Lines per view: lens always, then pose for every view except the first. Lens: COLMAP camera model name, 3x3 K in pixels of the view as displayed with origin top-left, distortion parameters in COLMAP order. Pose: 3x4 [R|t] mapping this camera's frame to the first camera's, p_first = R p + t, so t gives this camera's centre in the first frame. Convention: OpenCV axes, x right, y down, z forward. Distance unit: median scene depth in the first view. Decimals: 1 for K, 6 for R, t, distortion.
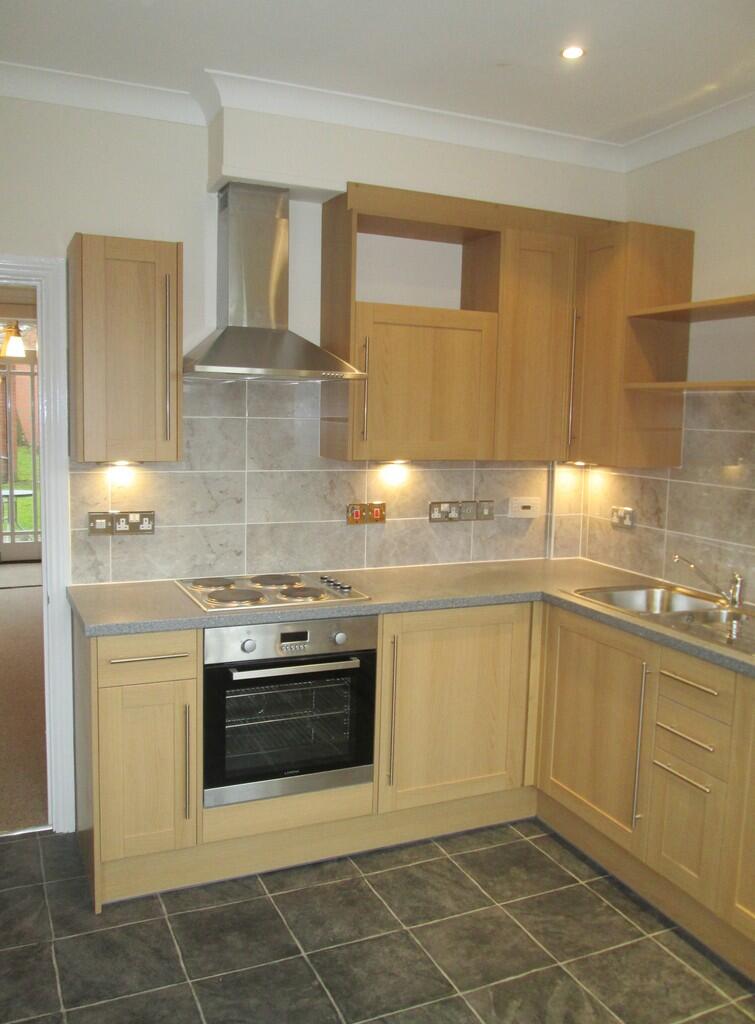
lens RADIAL K [[870.2, 0, 387.2], [0, 870.2, 507.2], [0, 0, 1]] dist [-0.041055, 0.027652]
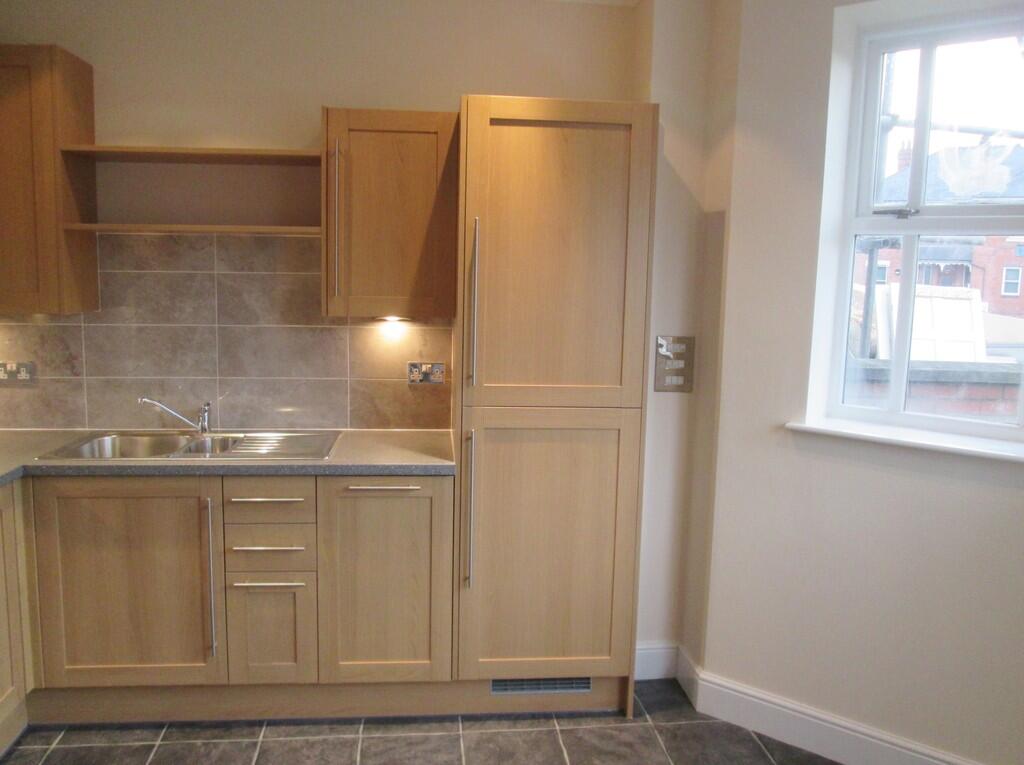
lens RADIAL K [[870.2, 0, 508.4], [0, 870.2, 373.7], [0, 0, 1]] dist [-0.041055, 0.027652]
pose [[0.337671, -0.139155, 0.930921, -0.450350], [0.098766, 0.988790, 0.111980, -0.041639], [-0.936068, 0.054131, 0.347630, 0.252957]]
